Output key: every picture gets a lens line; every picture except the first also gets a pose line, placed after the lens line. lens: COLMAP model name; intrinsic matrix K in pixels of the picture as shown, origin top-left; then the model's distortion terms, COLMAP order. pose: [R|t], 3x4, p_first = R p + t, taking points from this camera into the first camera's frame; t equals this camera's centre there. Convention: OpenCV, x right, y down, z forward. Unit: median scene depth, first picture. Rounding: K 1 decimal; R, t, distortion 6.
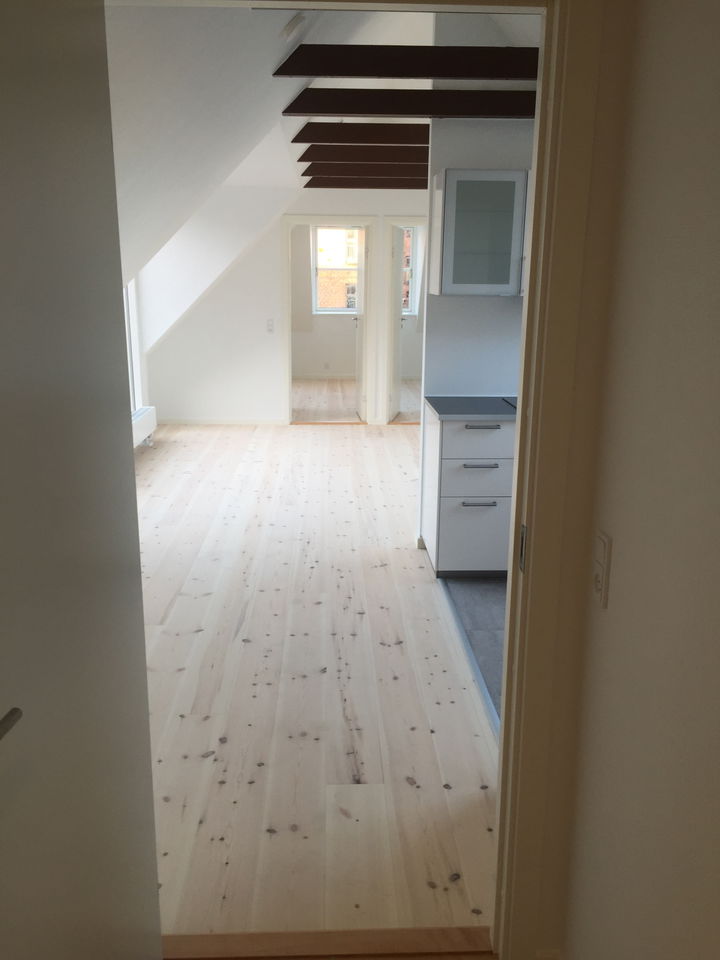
lens RADIAL K [[821.5, 0, 362.9], [0, 821.5, 479.8], [0, 0, 1]] dist [0.088201, -0.128788]
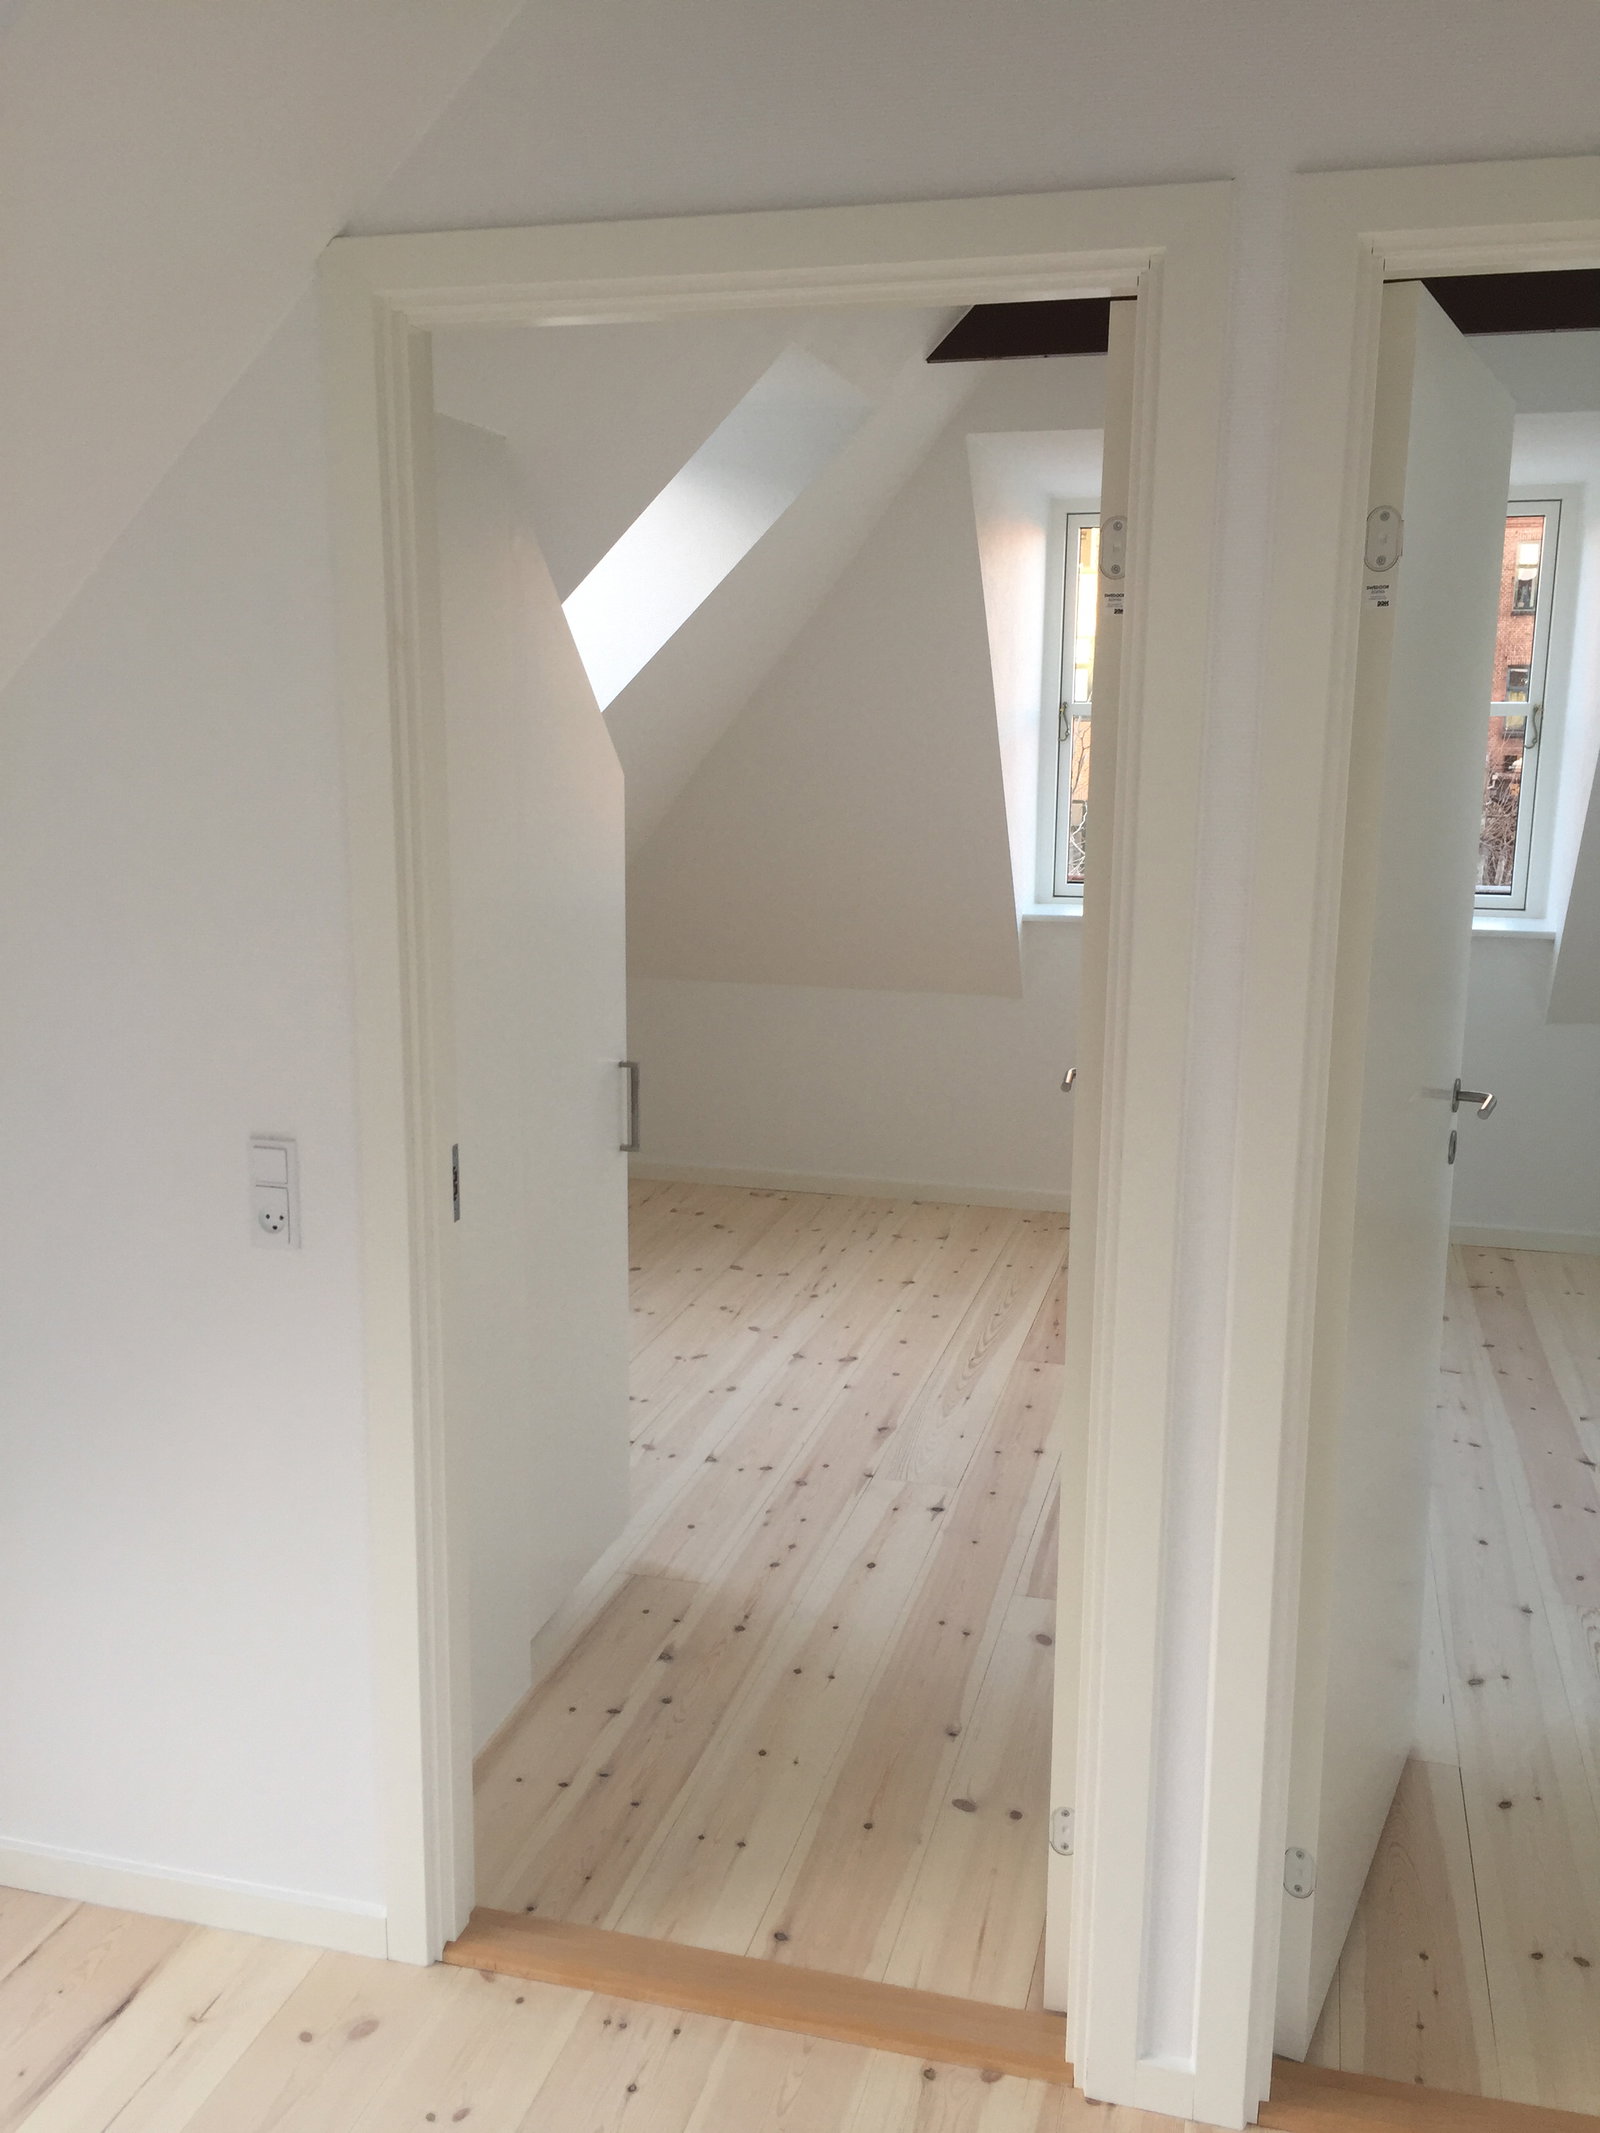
lens RADIAL K [[1825.4, 0, 806.5], [0, 1825.4, 1066.0], [0, 0, 1]] dist [0.088201, -0.128788]
pose [[0.953565, 0.055882, -0.295958, 0.066145], [-0.071783, 0.996487, -0.043127, -0.333187], [0.292508, 0.062369, 0.954227, 1.288681]]
